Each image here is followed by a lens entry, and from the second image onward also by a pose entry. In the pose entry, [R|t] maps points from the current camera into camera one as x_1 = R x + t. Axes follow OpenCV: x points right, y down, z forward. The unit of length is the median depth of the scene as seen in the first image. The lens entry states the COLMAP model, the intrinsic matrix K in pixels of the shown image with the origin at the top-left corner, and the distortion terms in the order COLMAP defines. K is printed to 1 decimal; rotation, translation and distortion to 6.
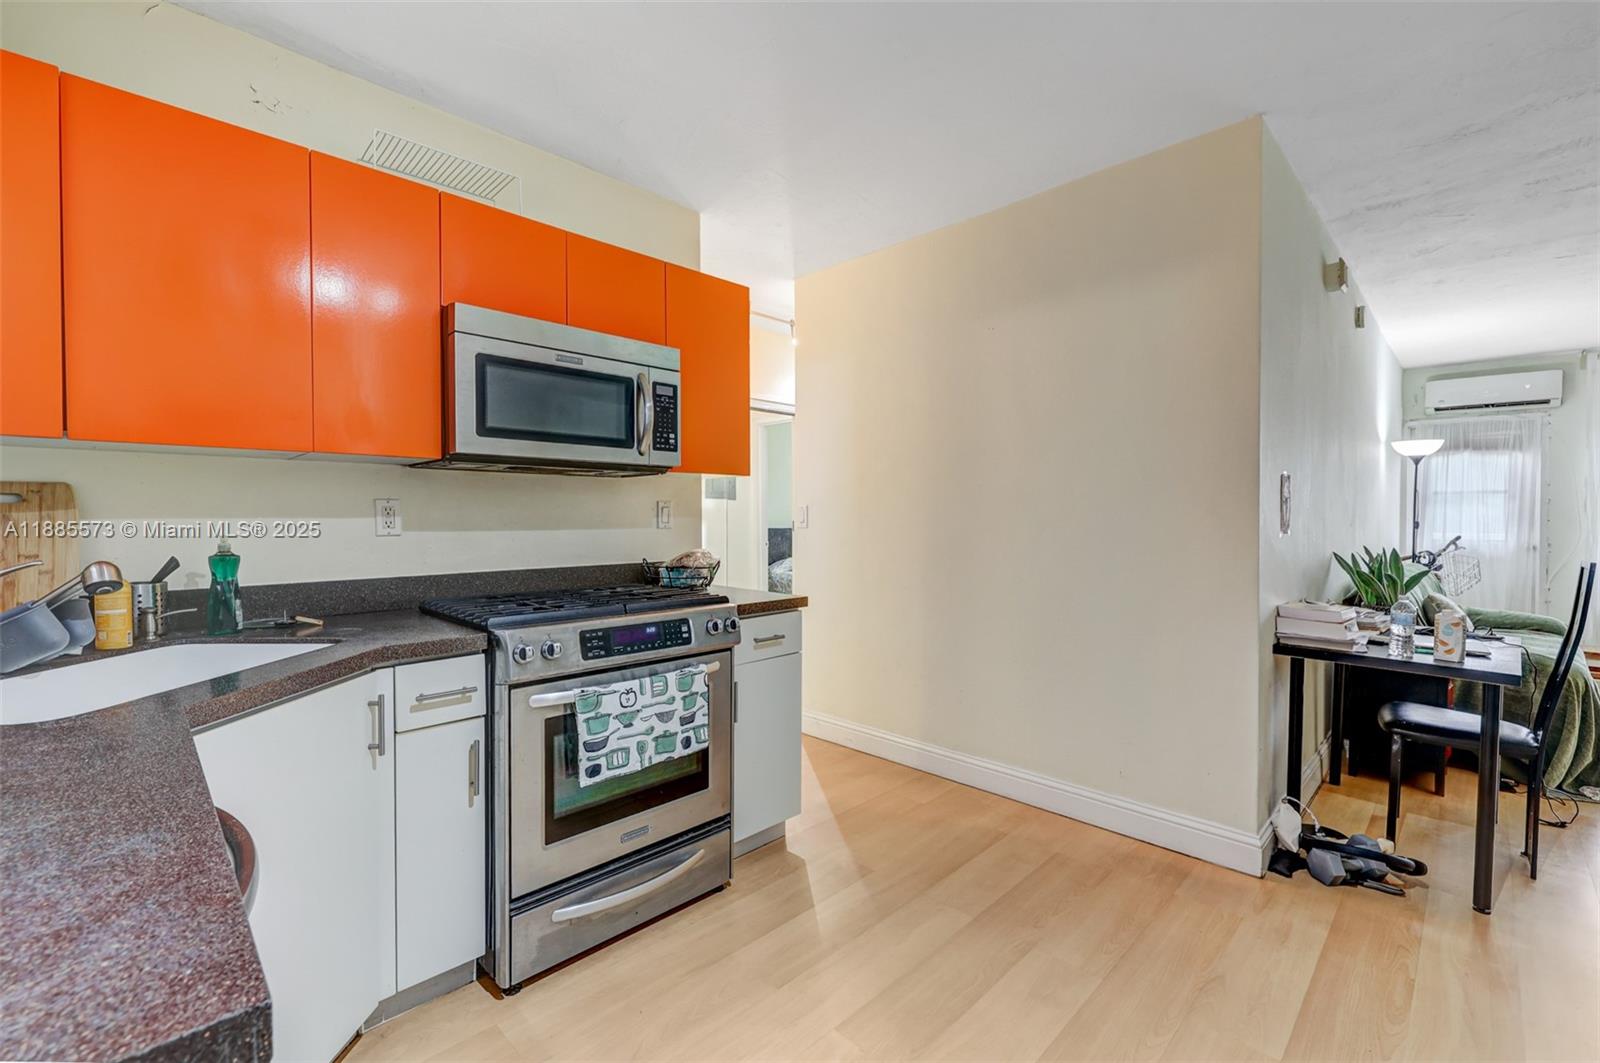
lens RADIAL K [[683.7, 0, 786.9], [0, 683.7, 532.4], [0, 0, 1]] dist [0.000067, -0.000153]
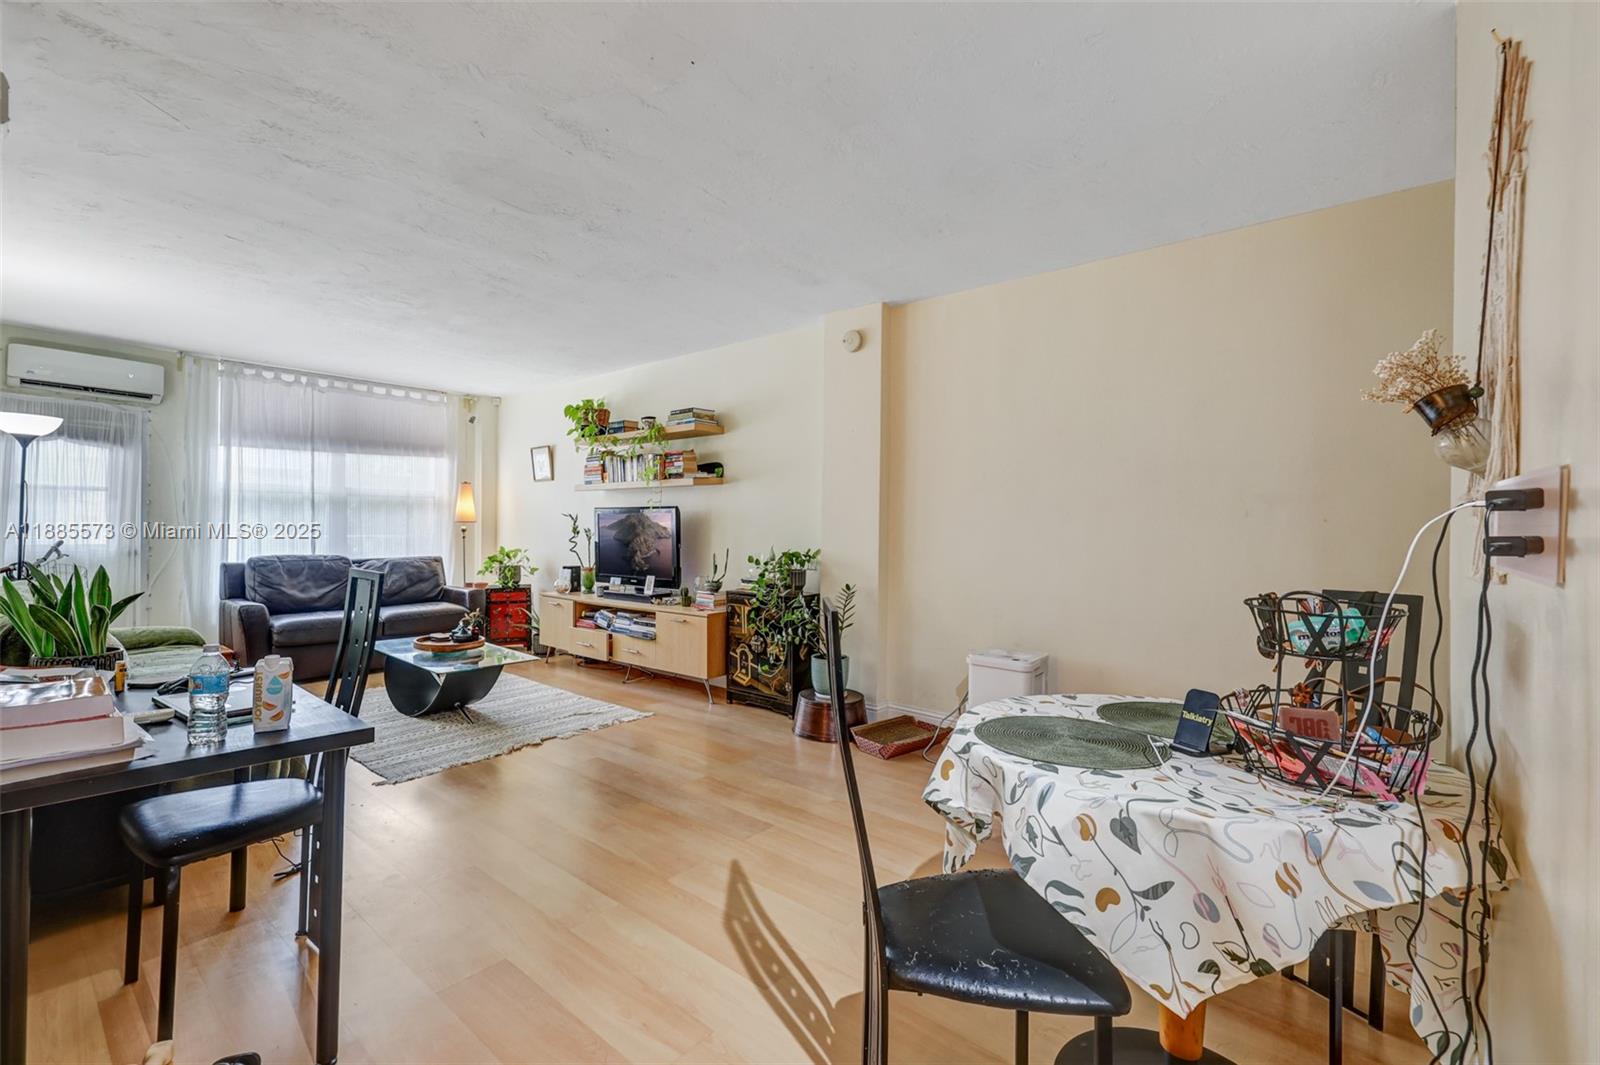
lens RADIAL K [[683.7, 0, 788.1], [0, 683.7, 531.5], [0, 0, 1]] dist [0.000067, -0.000153]
pose [[-0.090963, -0.006473, 0.995833, 0.089049], [0.007729, 0.999944, 0.007206, -0.005059], [-0.995824, 0.008353, -0.090908, 0.206945]]
